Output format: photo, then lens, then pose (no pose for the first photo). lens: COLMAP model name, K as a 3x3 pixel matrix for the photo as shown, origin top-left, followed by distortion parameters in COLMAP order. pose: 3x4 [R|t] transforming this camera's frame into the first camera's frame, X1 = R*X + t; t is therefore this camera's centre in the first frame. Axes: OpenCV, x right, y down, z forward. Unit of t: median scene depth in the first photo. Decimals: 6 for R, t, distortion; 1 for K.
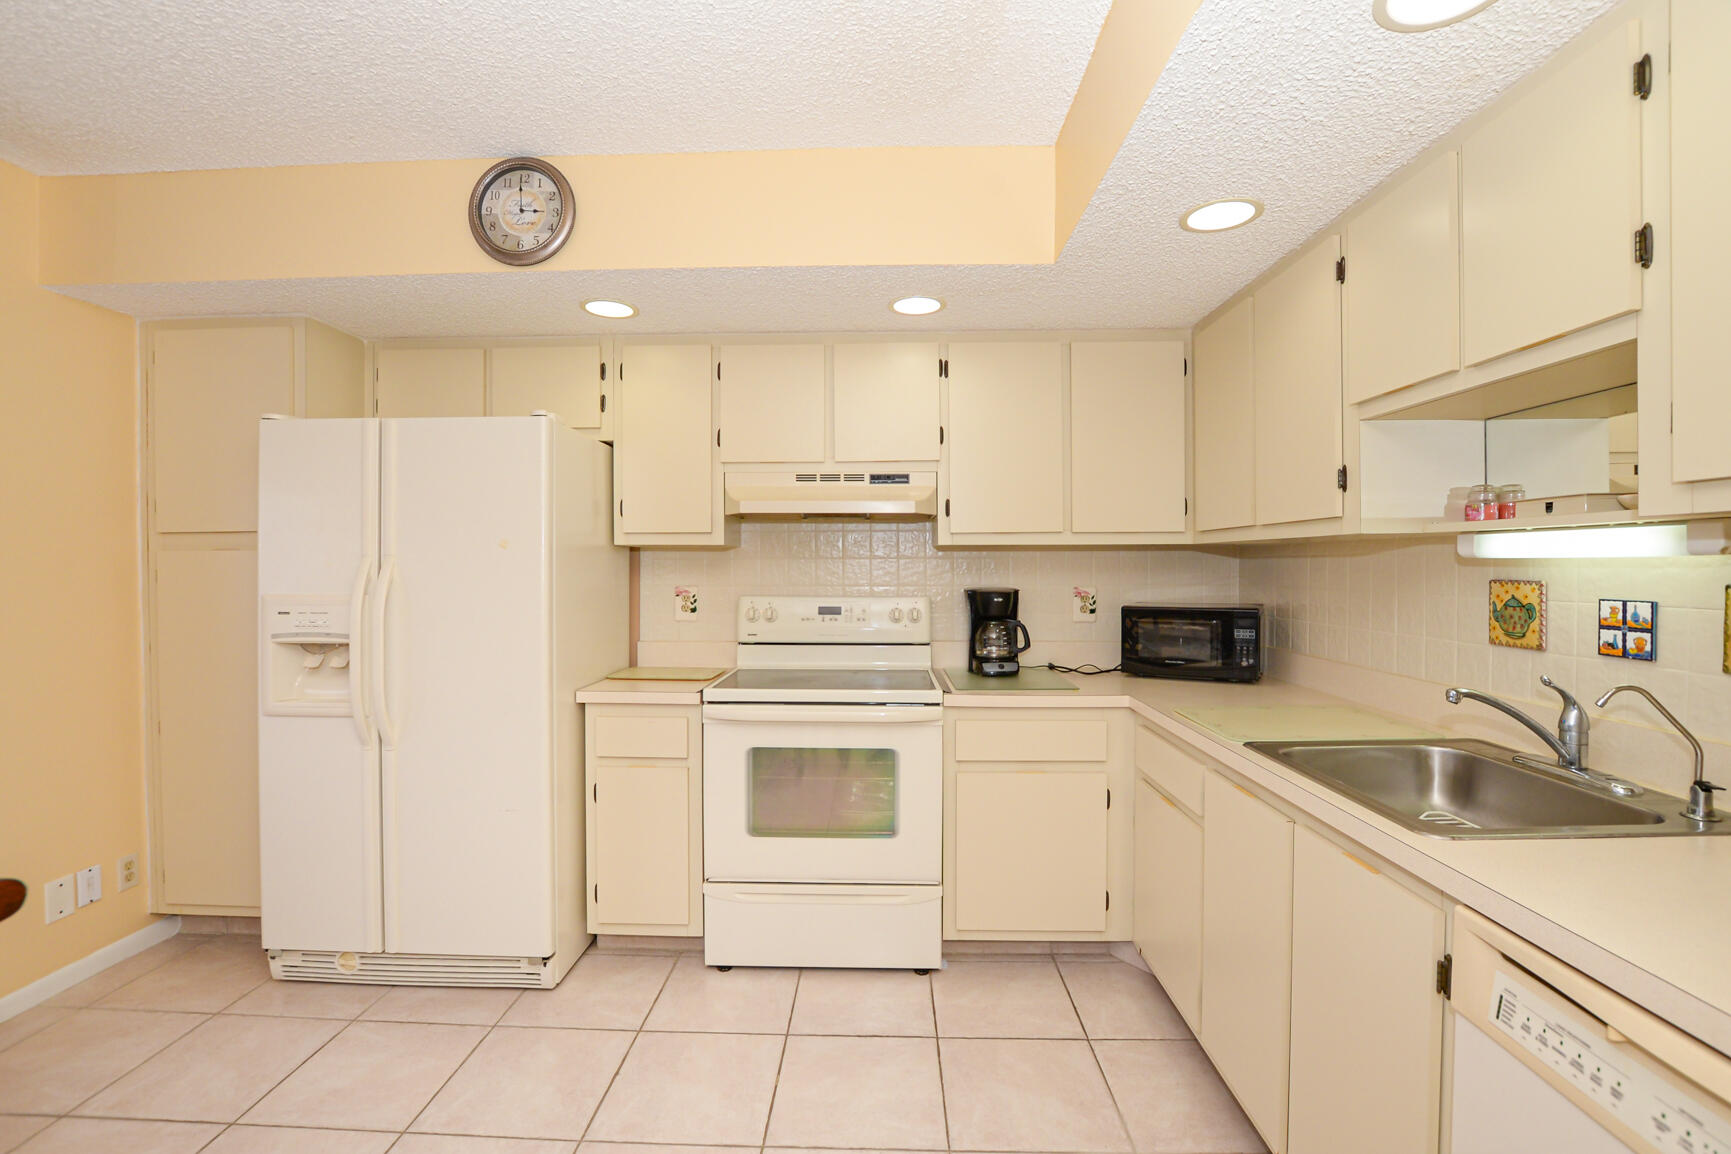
lens RADIAL K [[759.8, 0, 871.7], [0, 759.8, 585.5], [0, 0, 1]] dist [-0.029284, 0.004325]
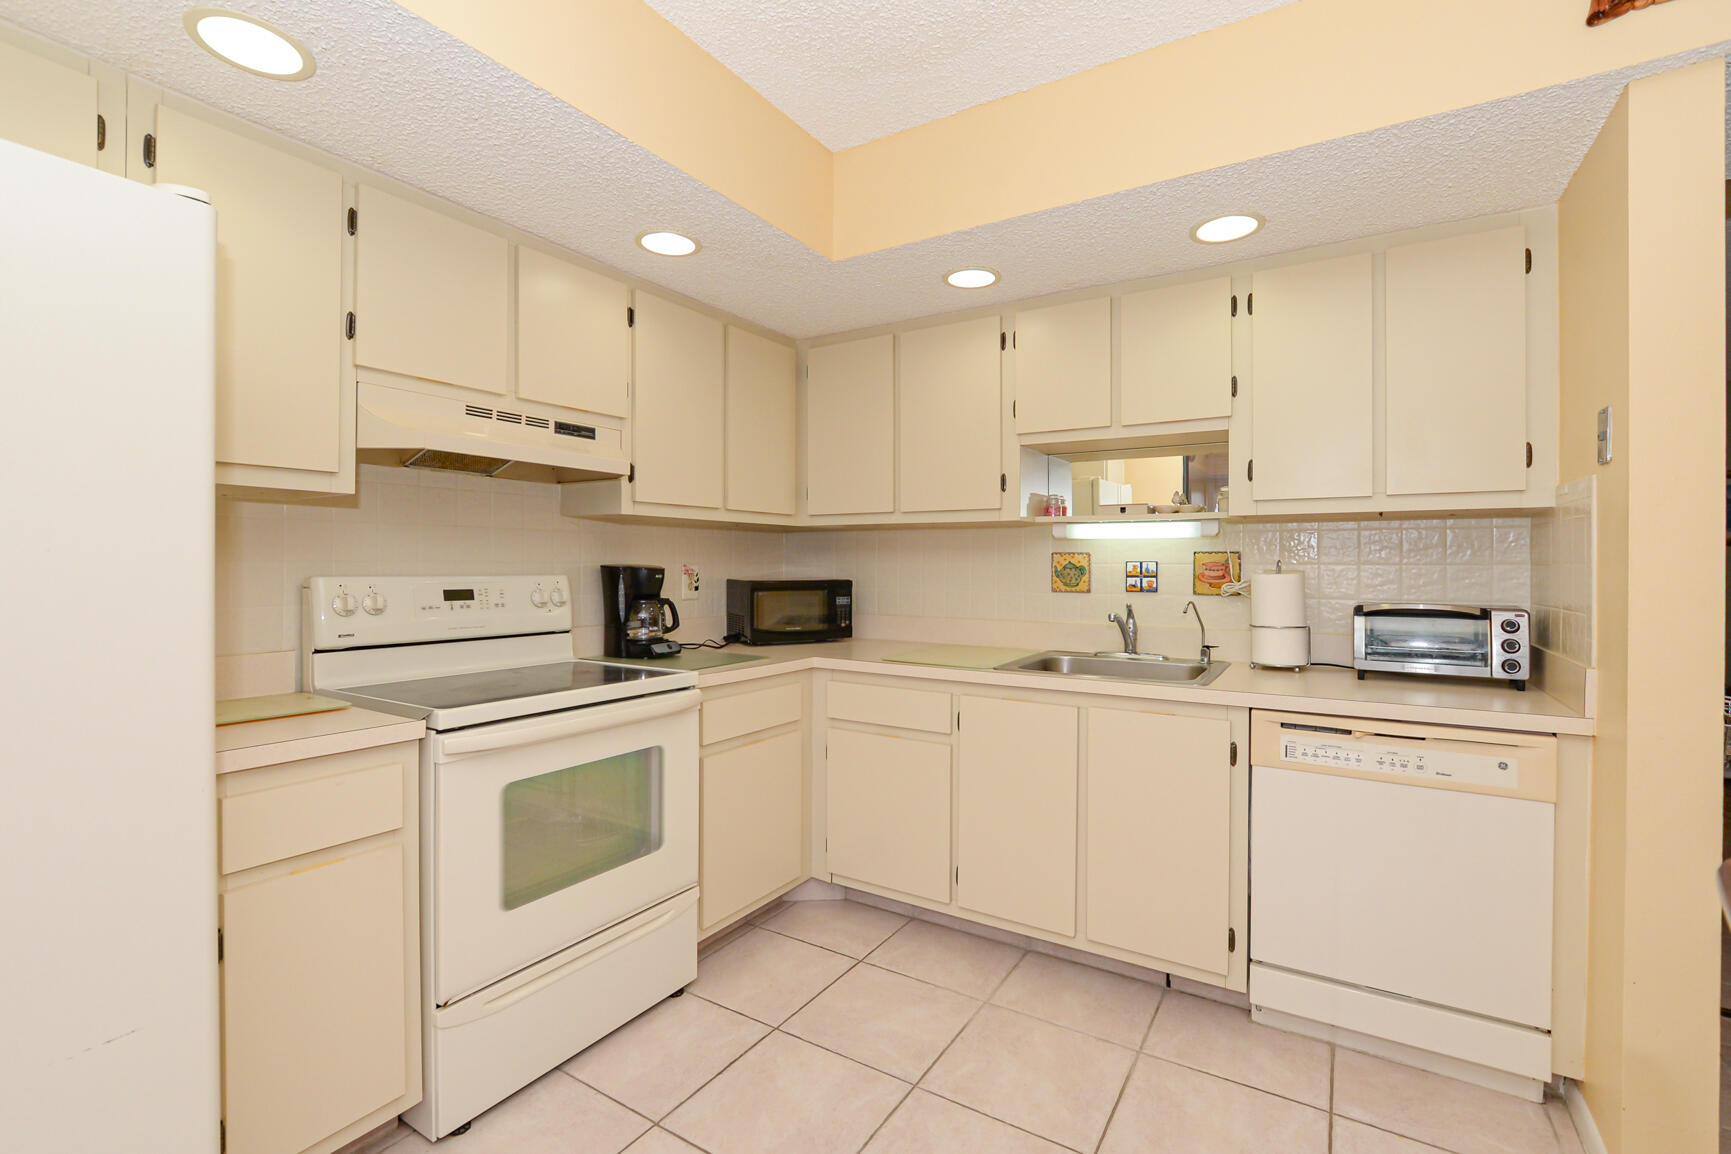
lens RADIAL K [[759.8, 0, 871.6], [0, 759.8, 567.6], [0, 0, 1]] dist [-0.029284, 0.004325]
pose [[0.518571, -0.001354, 0.855033, -0.571121], [0.016930, 0.999819, -0.008684, 0.023507], [-0.854867, 0.018979, 0.518500, 0.336964]]
